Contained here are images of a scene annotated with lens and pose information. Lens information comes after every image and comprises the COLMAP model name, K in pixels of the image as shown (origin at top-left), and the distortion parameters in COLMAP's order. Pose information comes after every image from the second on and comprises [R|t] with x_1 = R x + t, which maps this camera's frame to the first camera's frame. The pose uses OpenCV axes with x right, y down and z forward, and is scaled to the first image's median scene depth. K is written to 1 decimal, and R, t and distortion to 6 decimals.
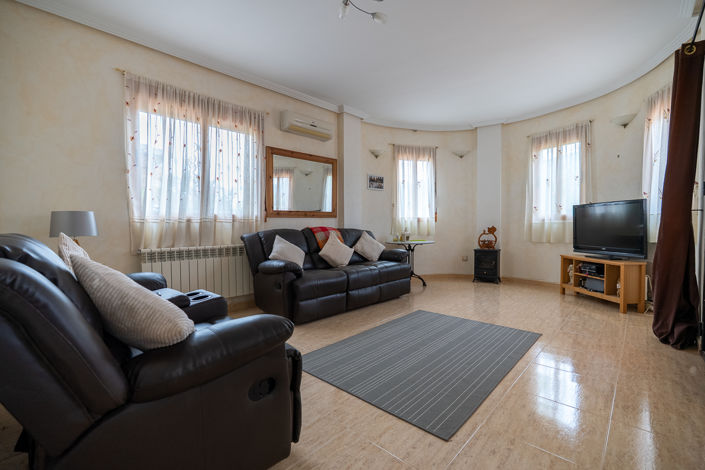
lens RADIAL K [[312.8, 0, 354.9], [0, 312.8, 234.9], [0, 0, 1]] dist [0.000382, 0.000321]
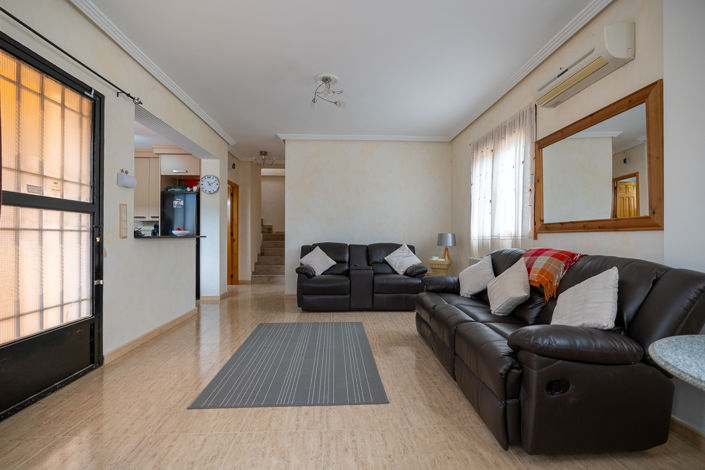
lens RADIAL K [[312.8, 0, 354.9], [0, 312.8, 234.9], [0, 0, 1]] dist [0.000382, 0.000321]
pose [[-0.659139, 0.000521, -0.752021, 0.595291], [-0.014785, 0.999798, 0.013651, -0.056730], [0.751876, 0.020116, -0.658998, 1.179494]]
